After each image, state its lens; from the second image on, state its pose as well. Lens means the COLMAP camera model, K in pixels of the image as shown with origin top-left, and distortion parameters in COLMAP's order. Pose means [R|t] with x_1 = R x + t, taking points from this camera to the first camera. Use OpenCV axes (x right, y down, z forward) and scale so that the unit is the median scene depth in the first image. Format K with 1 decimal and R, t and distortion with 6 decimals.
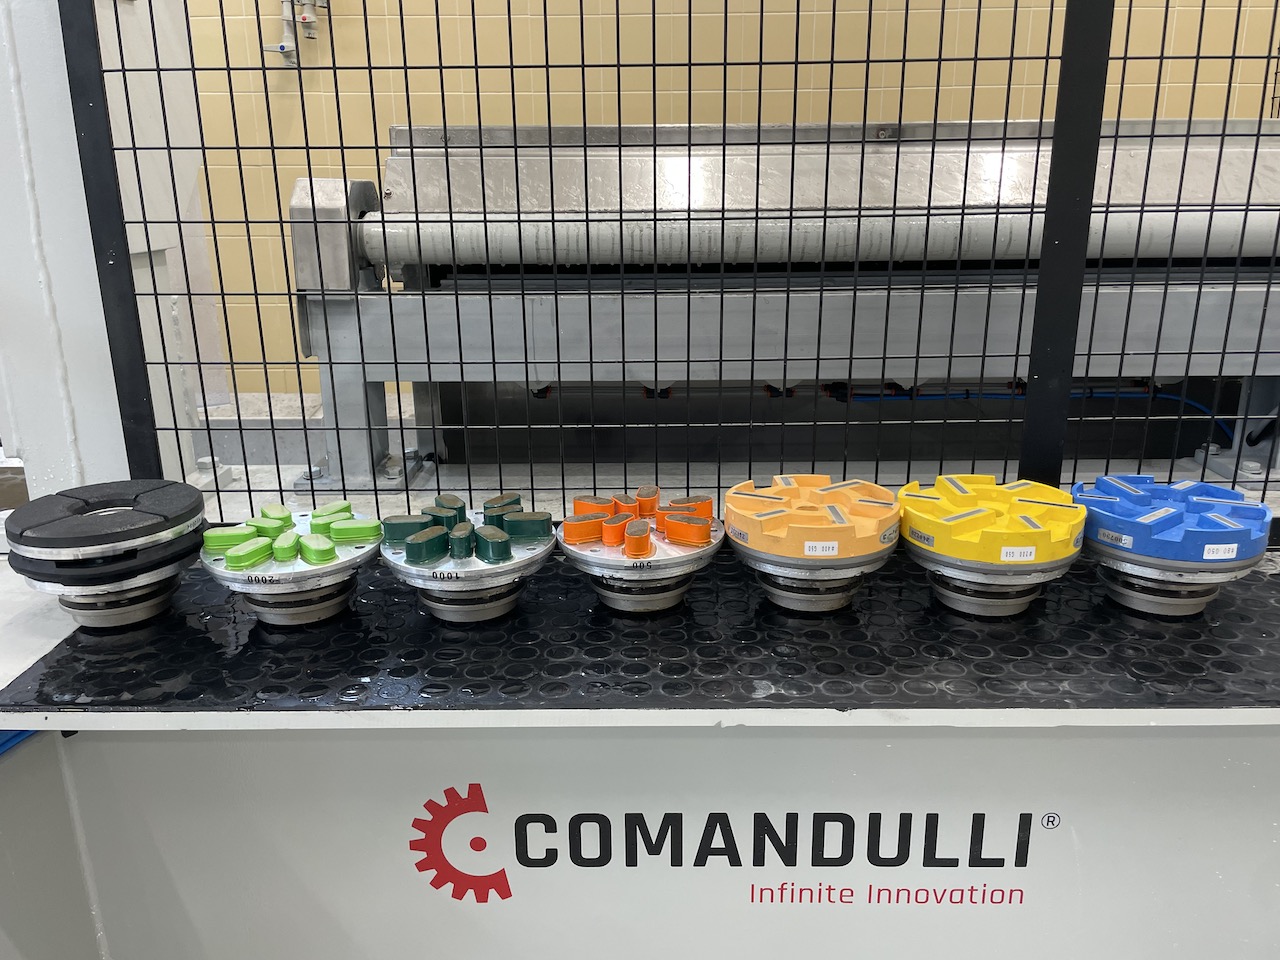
lens RADIAL K [[989.9, 0, 641.4], [0, 989.9, 483.9], [0, 0, 1]] dist [0.014033, 0.002672]
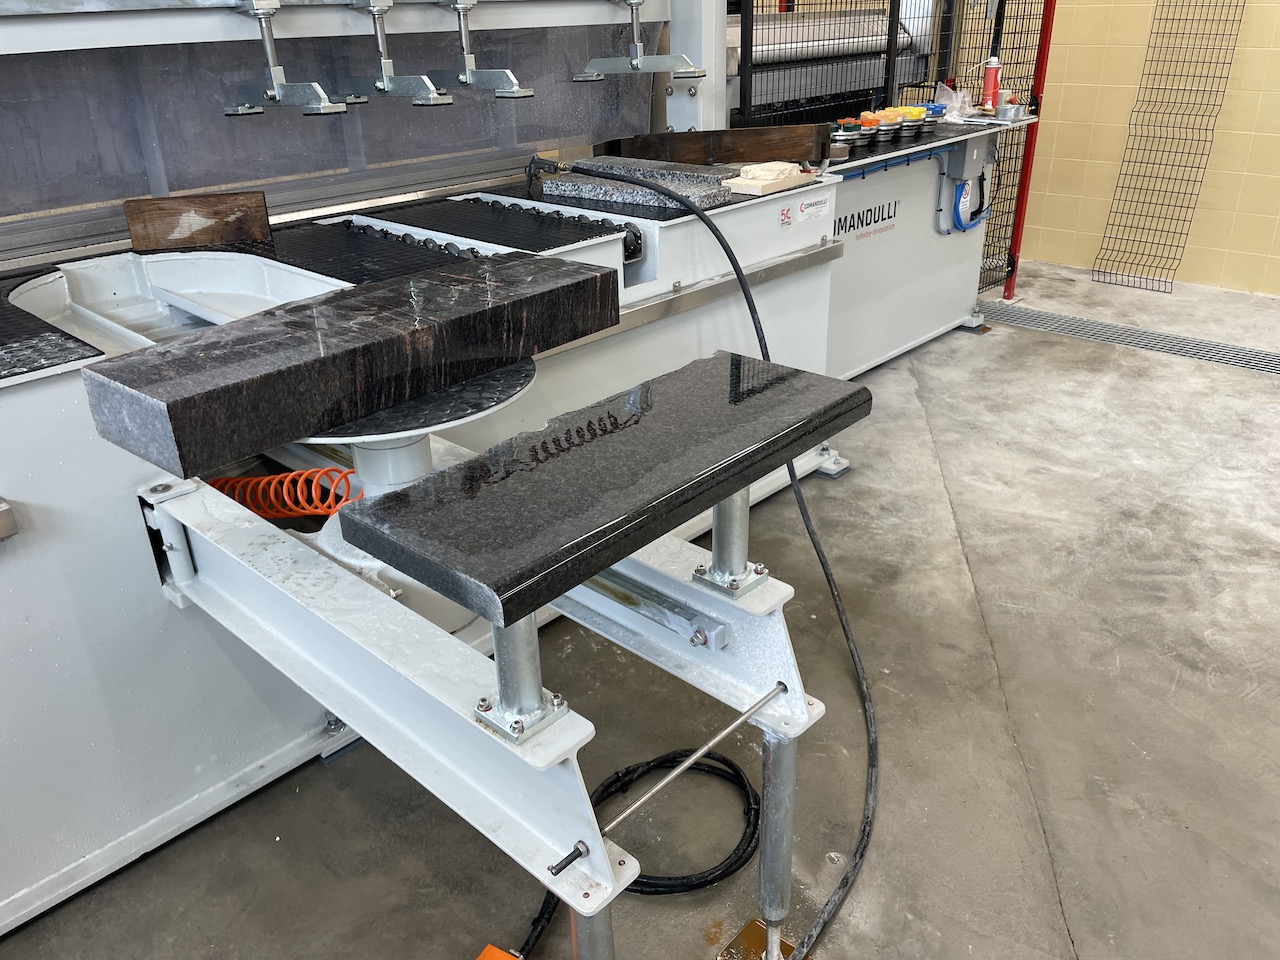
lens RADIAL K [[989.9, 0, 637.1], [0, 989.9, 476.0], [0, 0, 1]] dist [0.014033, 0.002672]
pose [[0.675411, -0.323697, 0.662602, -3.173114], [0.240931, 0.946067, 0.216588, 0.260397], [-0.696974, 0.013356, 0.716972, -1.050821]]
